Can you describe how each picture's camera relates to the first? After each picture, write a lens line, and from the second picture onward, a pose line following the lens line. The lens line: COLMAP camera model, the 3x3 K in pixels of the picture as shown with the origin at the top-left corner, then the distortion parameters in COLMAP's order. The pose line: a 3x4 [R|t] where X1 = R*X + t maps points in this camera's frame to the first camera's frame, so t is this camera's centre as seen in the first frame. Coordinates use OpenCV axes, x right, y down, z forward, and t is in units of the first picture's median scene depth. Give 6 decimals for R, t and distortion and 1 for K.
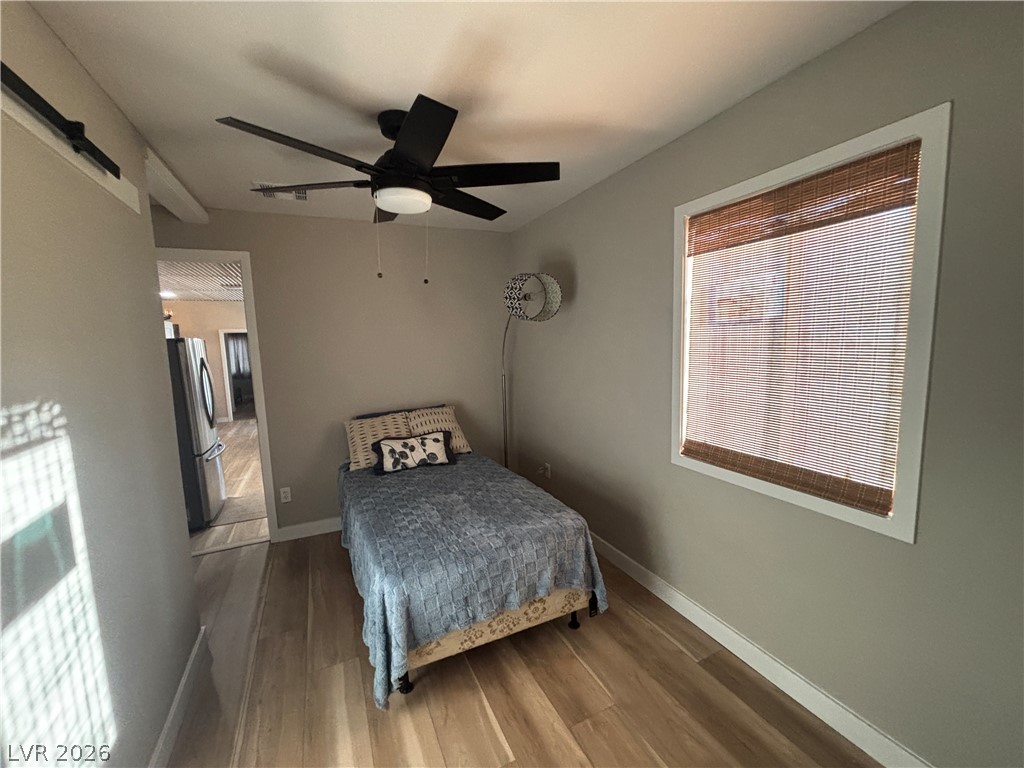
lens RADIAL K [[414.2, 0, 511.8], [0, 414.2, 385.4], [0, 0, 1]] dist [0.001270, -0.000655]
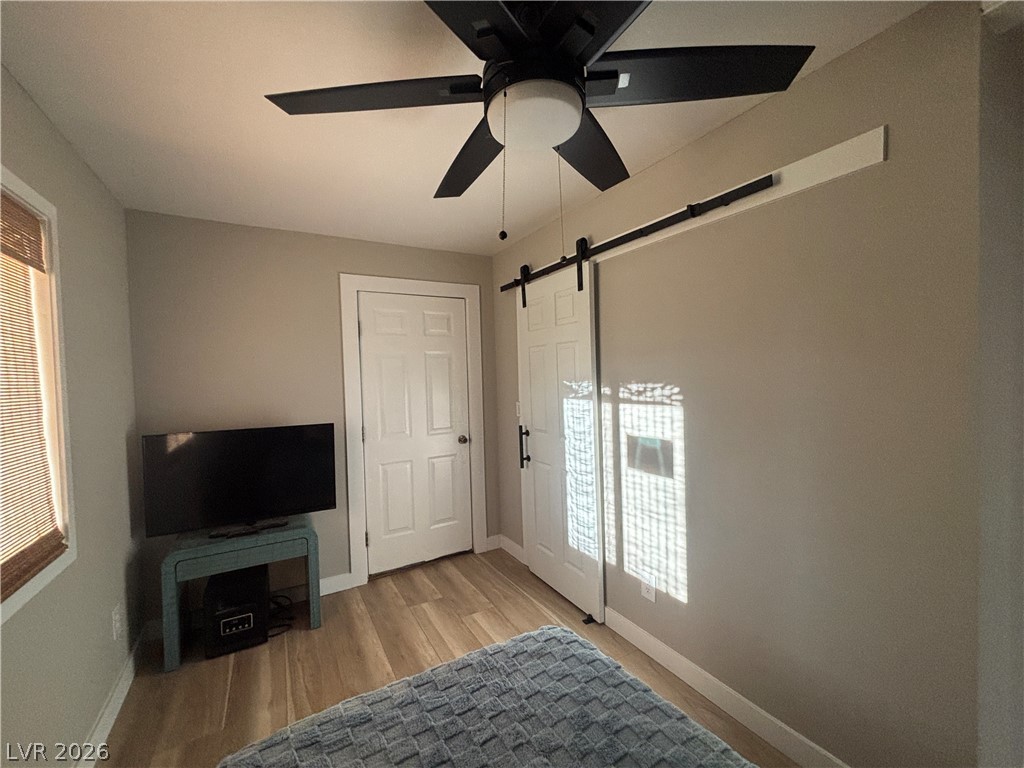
lens RADIAL K [[414.2, 0, 511.2], [0, 414.2, 385.6], [0, 0, 1]] dist [0.001270, -0.000655]
pose [[-0.994698, 0.065820, -0.079012, -0.266035], [0.054811, 0.989436, 0.134207, -0.252979], [0.087011, 0.129165, -0.987798, 2.849927]]
